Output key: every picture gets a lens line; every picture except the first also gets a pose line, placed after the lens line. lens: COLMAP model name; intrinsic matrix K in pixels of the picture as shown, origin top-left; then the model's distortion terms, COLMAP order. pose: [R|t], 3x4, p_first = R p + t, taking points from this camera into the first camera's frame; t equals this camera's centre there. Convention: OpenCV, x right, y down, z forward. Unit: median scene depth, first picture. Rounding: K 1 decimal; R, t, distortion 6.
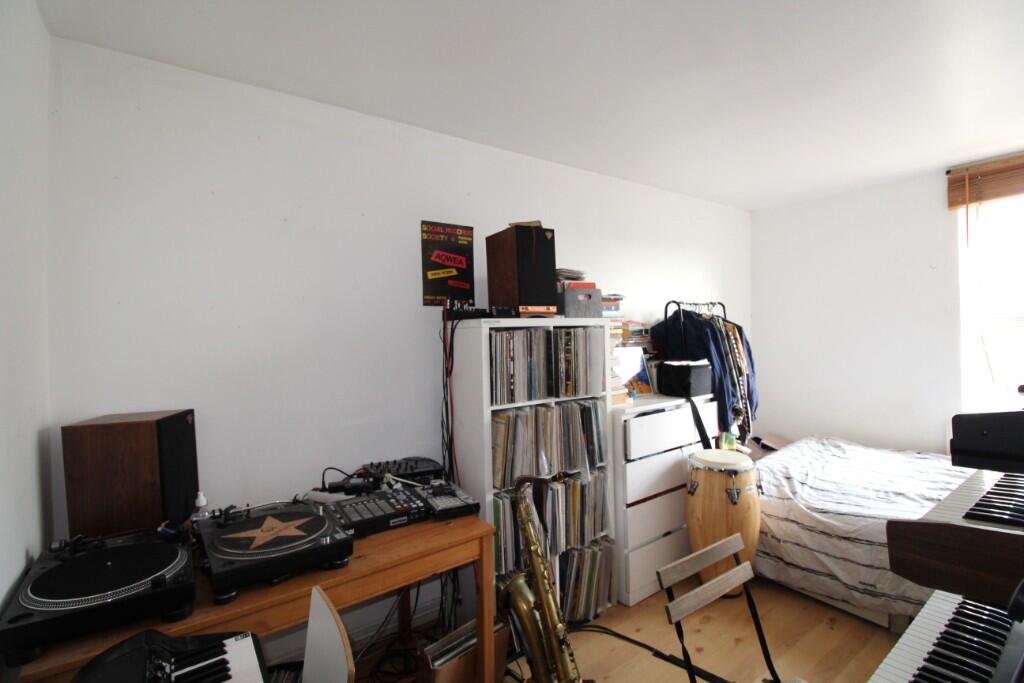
lens RADIAL K [[474.2, 0, 514.8], [0, 474.2, 334.6], [0, 0, 1]] dist [0.003084, -0.013612]
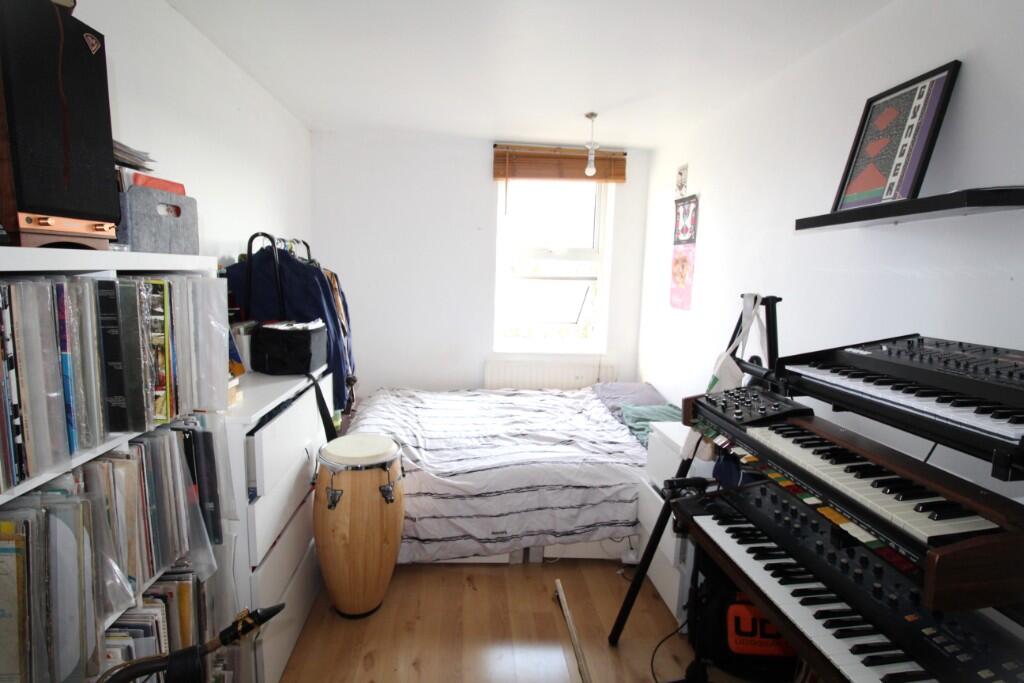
lens RADIAL K [[474.2, 0, 514.8], [0, 474.2, 334.6], [0, 0, 1]] dist [0.003084, -0.013612]
pose [[0.502786, -0.071021, 0.861488, -0.099932], [-0.044617, 0.993158, 0.107916, -0.020488], [-0.863259, -0.092695, 0.496178, 0.434310]]
